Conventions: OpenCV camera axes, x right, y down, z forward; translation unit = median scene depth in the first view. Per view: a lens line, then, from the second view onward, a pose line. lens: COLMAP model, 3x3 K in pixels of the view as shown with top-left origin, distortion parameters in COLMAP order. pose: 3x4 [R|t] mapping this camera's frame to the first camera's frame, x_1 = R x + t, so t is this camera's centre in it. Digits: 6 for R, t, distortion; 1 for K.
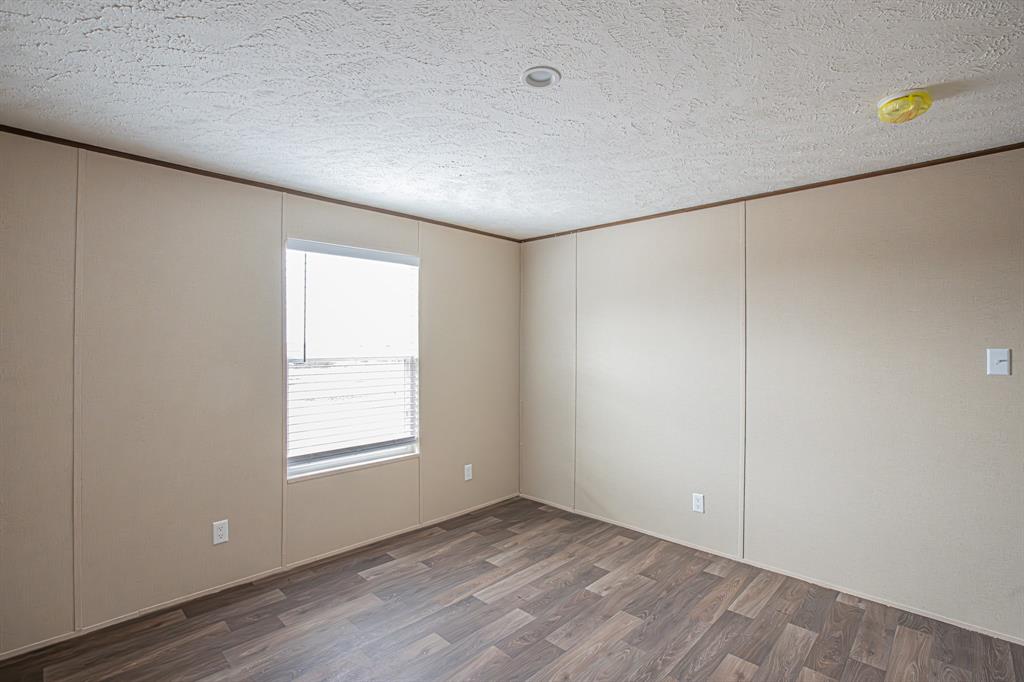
lens RADIAL K [[485.0, 0, 500.0], [0, 485.0, 330.7], [0, 0, 1]] dist [-0.025240, 0.001194]
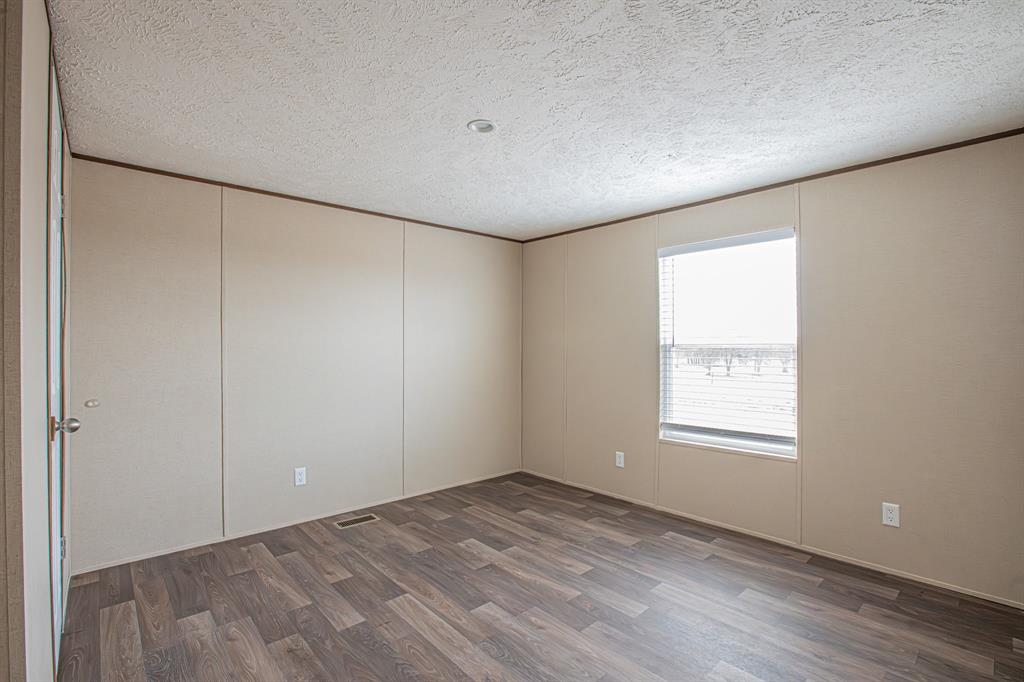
lens RADIAL K [[466.5, 0, 515.2], [0, 466.5, 322.4], [0, 0, 1]] dist [-0.042035, 0.013310]
pose [[-0.044136, -0.059689, -0.997241, 0.757205], [0.019249, 0.997977, -0.060585, 0.065032], [0.998840, -0.021870, -0.042897, 0.630339]]
